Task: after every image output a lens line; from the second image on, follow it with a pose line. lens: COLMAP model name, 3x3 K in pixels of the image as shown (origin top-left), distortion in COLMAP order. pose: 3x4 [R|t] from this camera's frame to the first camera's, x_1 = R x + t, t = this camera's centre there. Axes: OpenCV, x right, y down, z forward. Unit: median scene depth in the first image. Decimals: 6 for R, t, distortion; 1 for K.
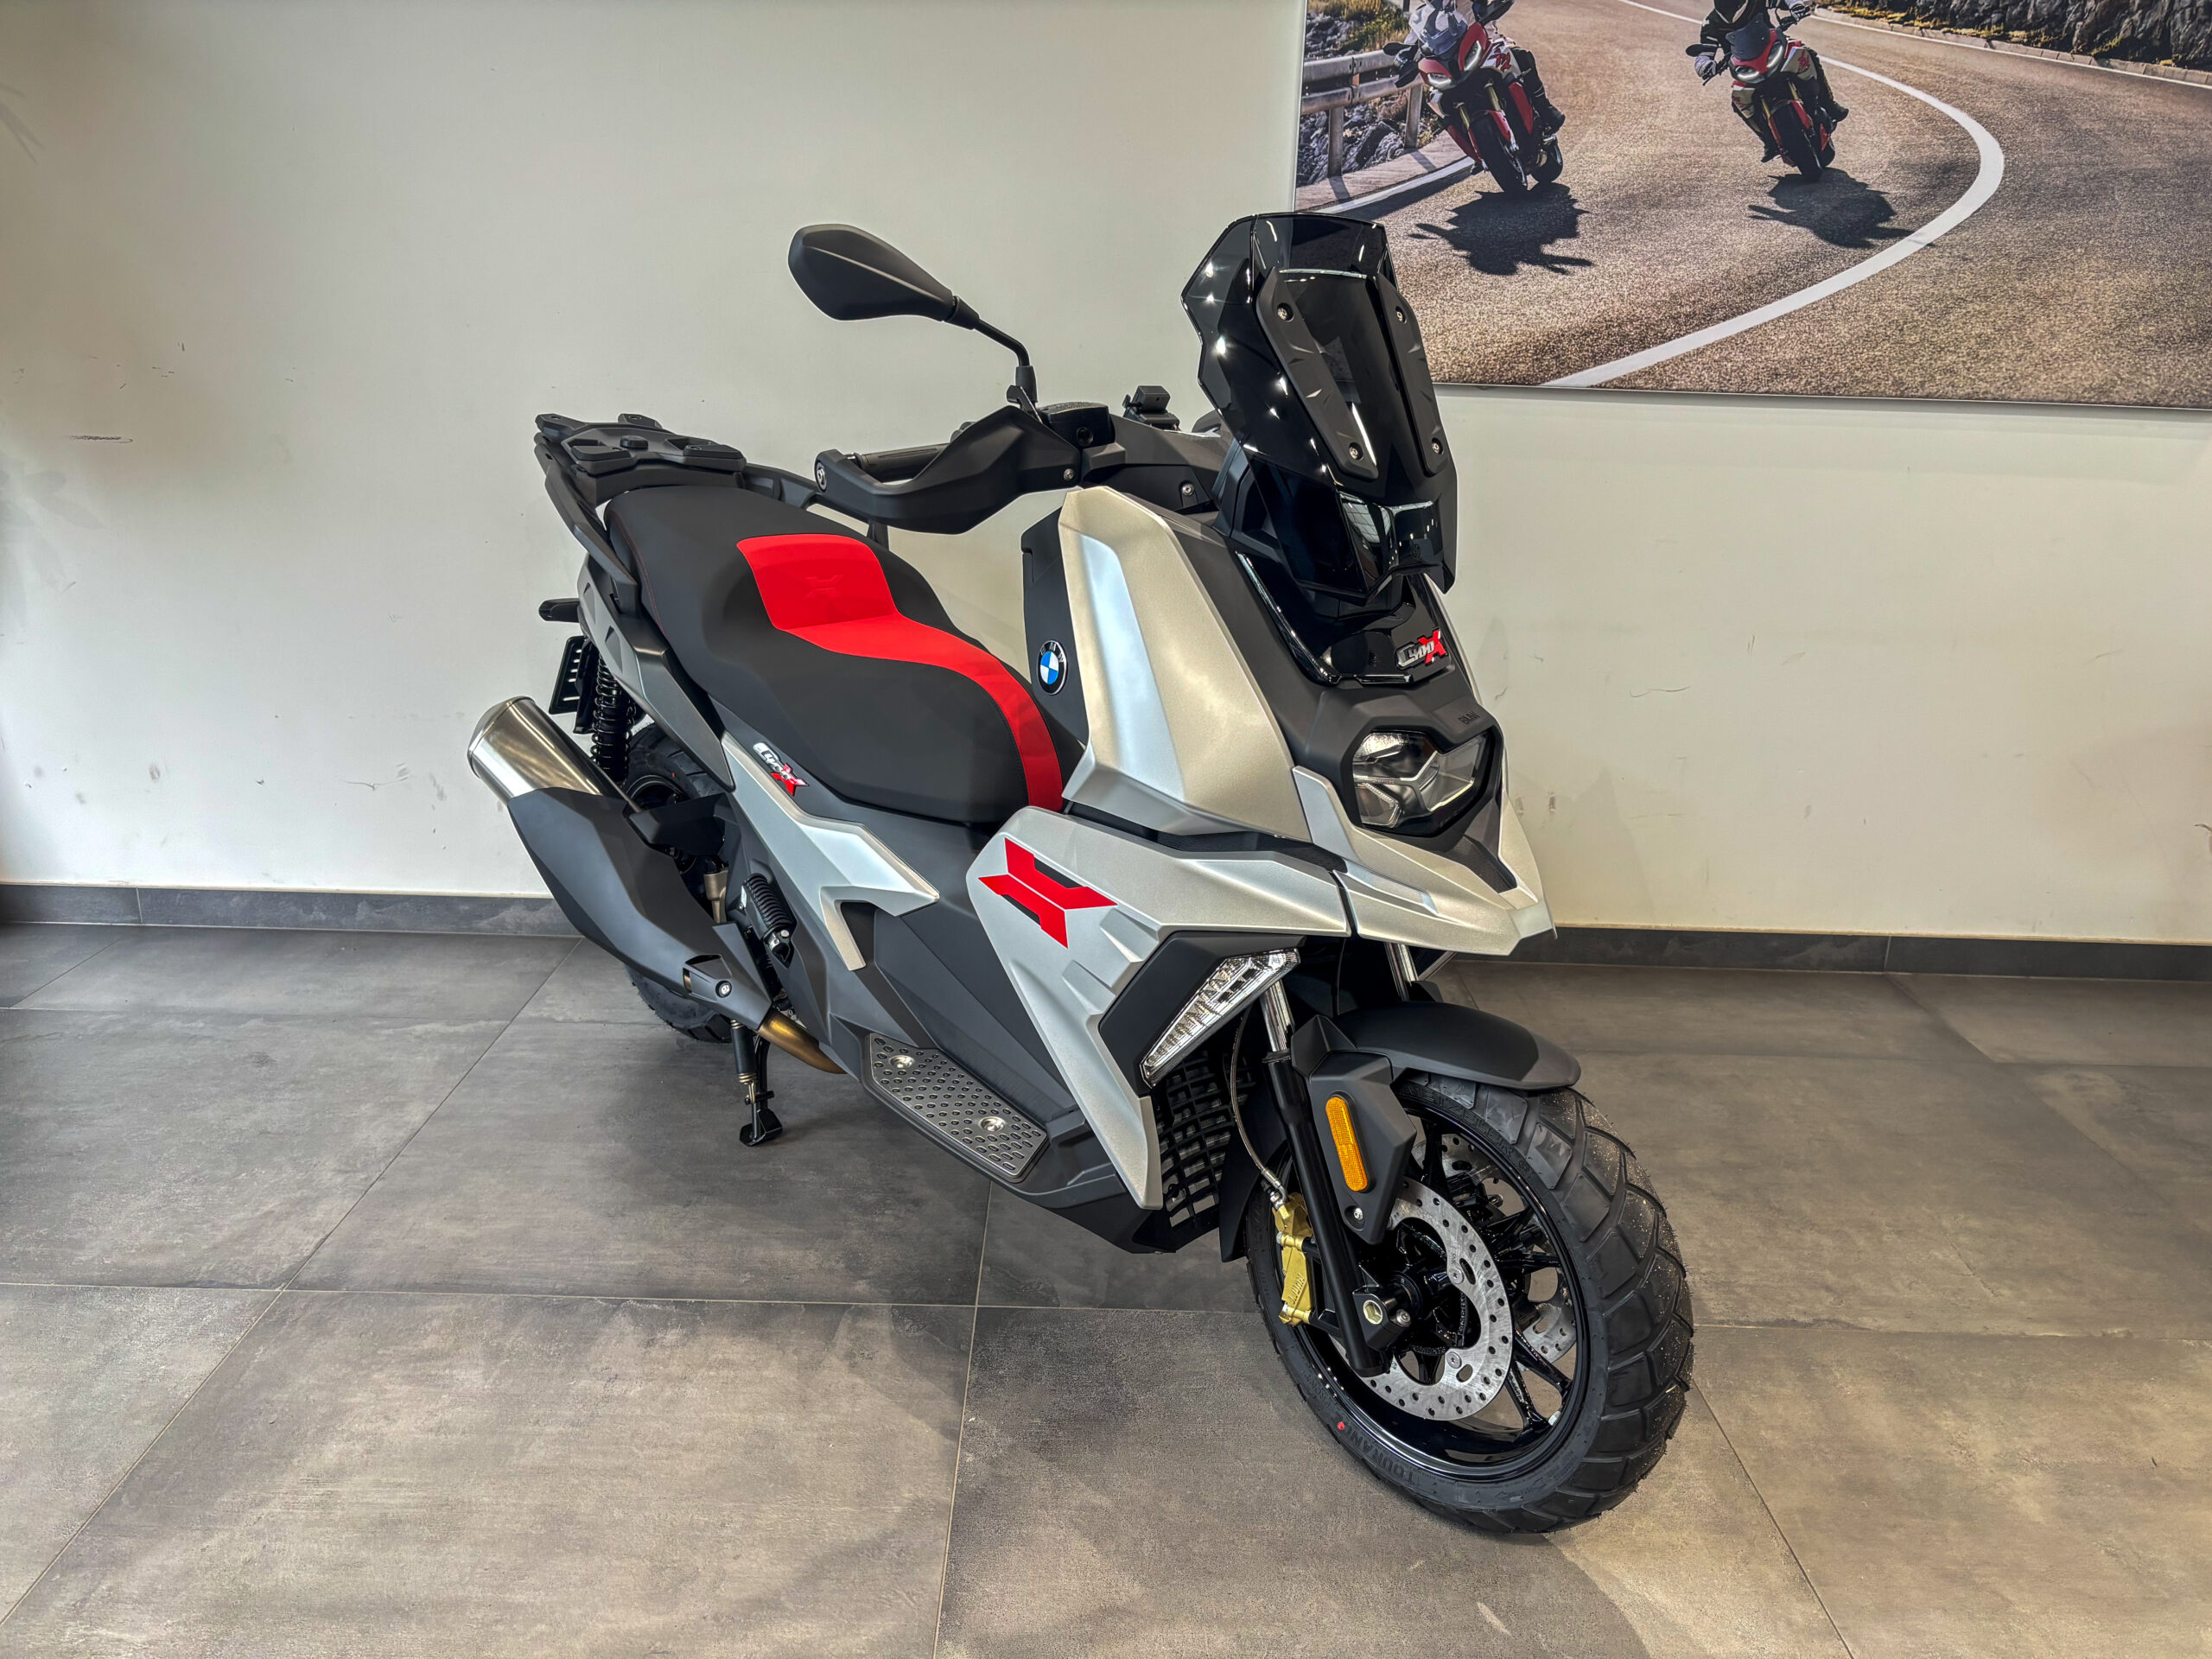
lens RADIAL K [[1689.5, 0, 1099.8], [0, 1689.5, 837.2], [0, 0, 1]] dist [0.018504, -0.018770]
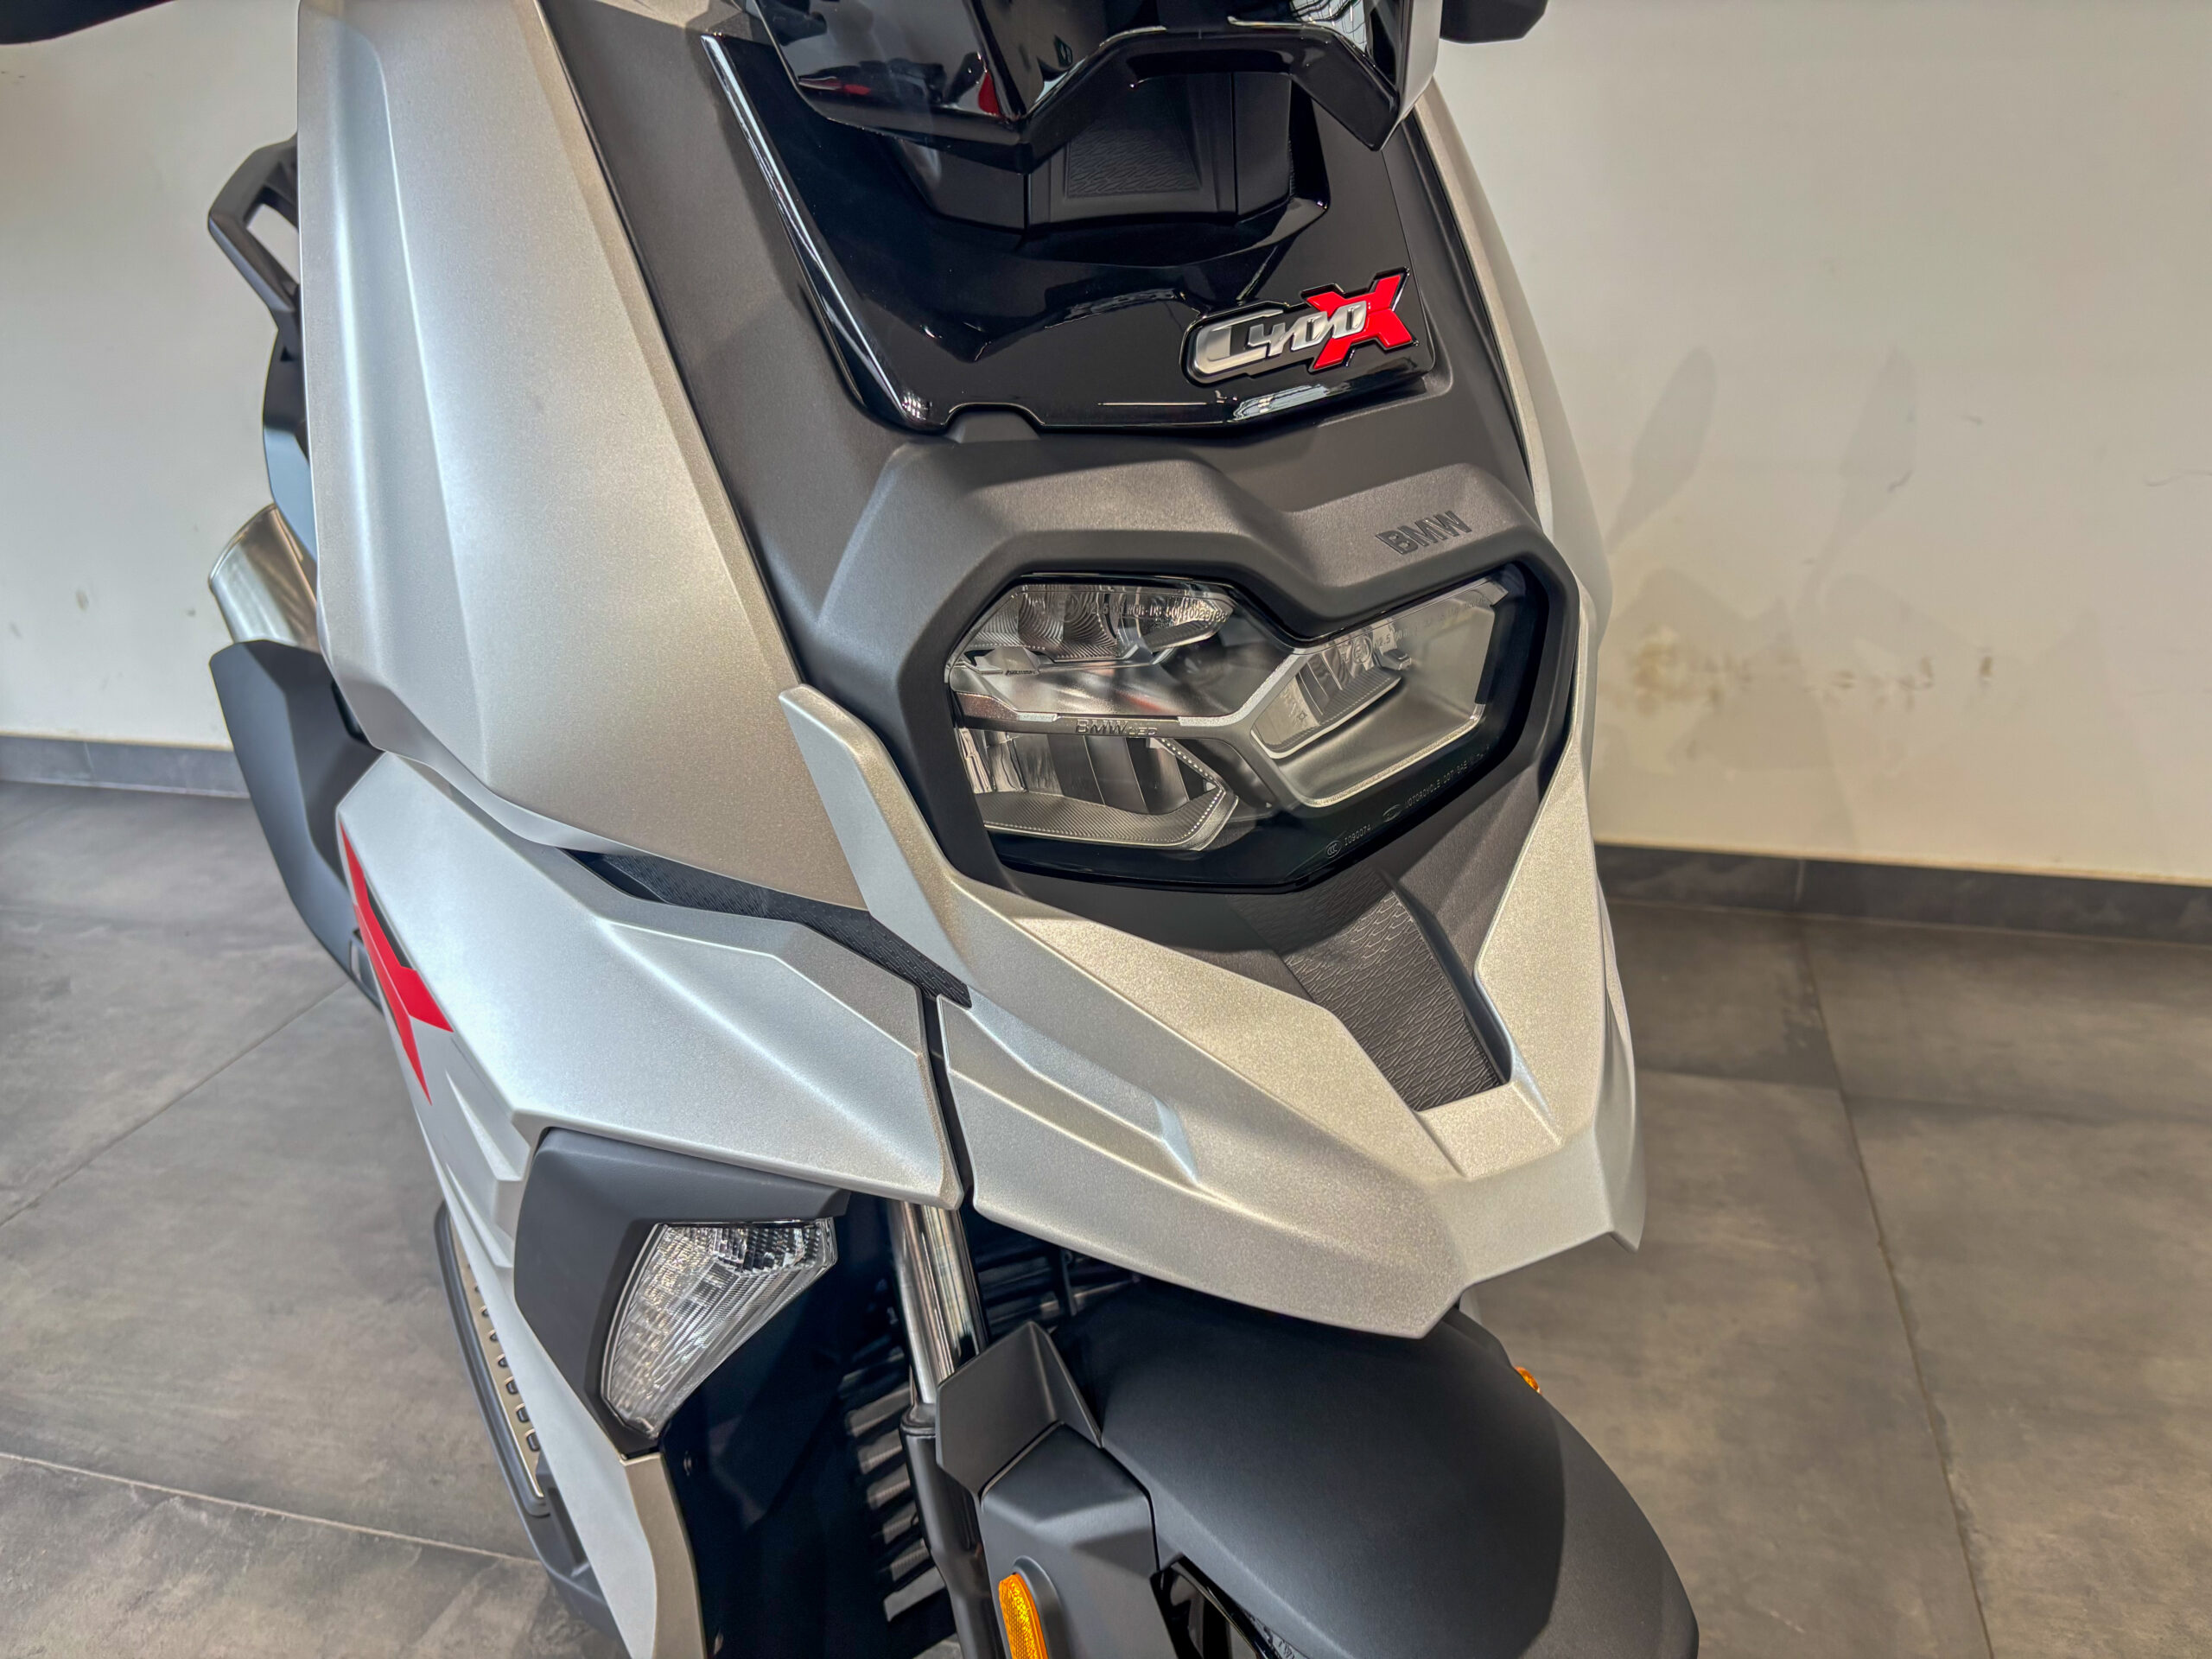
lens RADIAL K [[1689.5, 0, 1103.2], [0, 1689.5, 832.8], [0, 0, 1]] dist [0.018504, -0.018770]
pose [[0.964417, 0.042804, -0.260897, 0.143521], [-0.013629, 0.993544, 0.112623, -0.028449], [0.264033, -0.105060, 0.958775, 0.388306]]
